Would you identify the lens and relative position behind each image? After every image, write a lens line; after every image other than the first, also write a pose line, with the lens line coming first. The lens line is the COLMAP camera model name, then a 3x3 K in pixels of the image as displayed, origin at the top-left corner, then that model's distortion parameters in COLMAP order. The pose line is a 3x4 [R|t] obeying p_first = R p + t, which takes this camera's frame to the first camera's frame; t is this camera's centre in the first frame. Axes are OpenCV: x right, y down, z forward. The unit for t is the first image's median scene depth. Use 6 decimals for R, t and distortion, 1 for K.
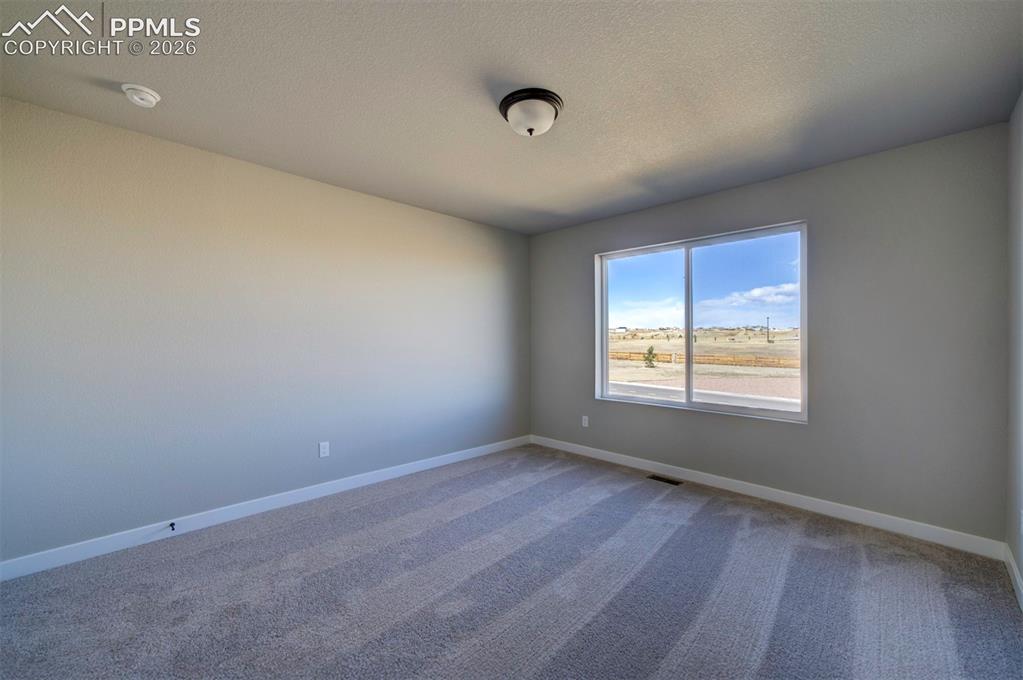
lens RADIAL K [[413.2, 0, 511.5], [0, 413.2, 340.0], [0, 0, 1]] dist [0.000094, 0.000105]
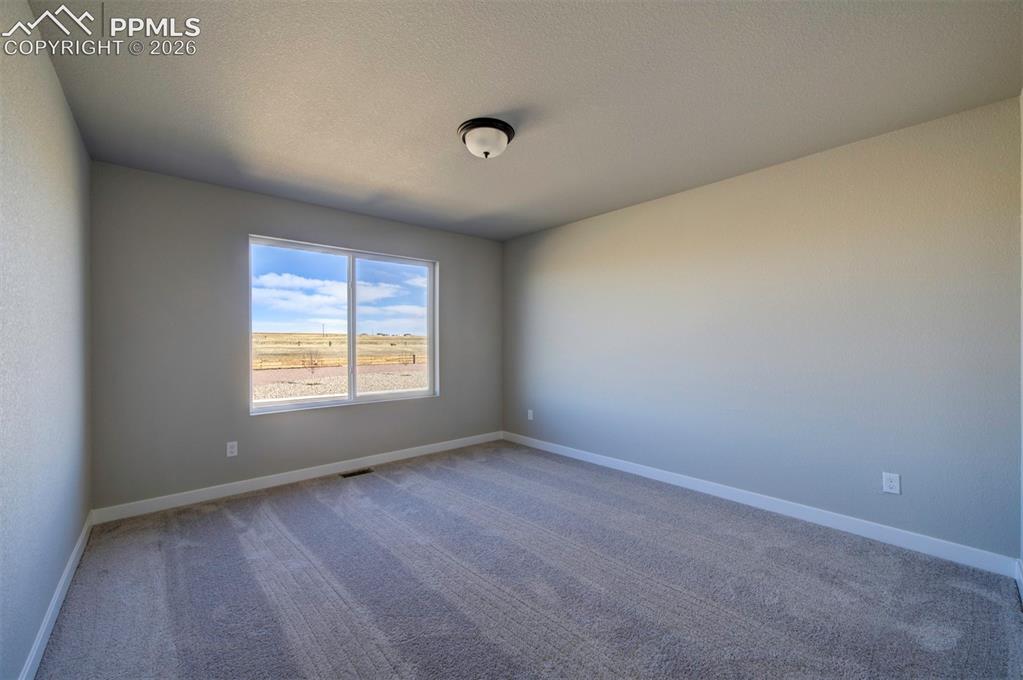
lens RADIAL K [[413.2, 0, 511.5], [0, 413.2, 340.0], [0, 0, 1]] dist [0.000094, 0.000105]
pose [[0.024680, 0.006355, 0.999675, -0.723577], [0.002145, 0.999977, -0.006410, 0.004837], [-0.999693, 0.002303, 0.024666, 0.611346]]
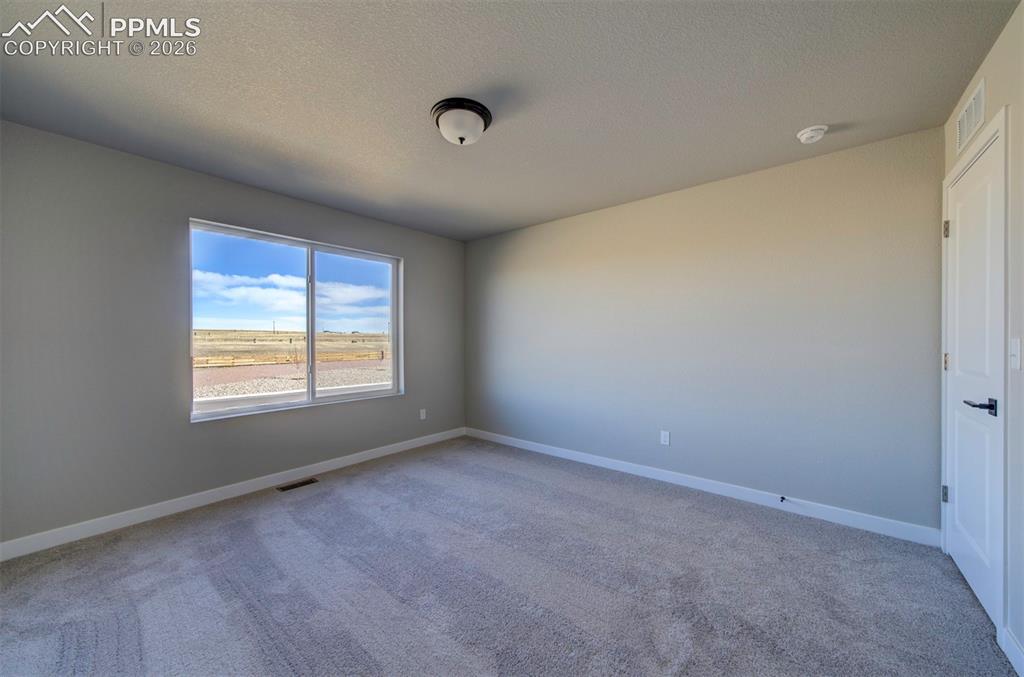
lens RADIAL K [[382.6, 0, 512.0], [0, 382.6, 338.5], [0, 0, 1]] dist [-0.009746, -0.000029]
pose [[-0.090628, 0.003572, 0.995878, -0.628938], [0.000075, 0.999994, -0.003580, 0.002925], [-0.995885, -0.000249, -0.090628, 0.648530]]
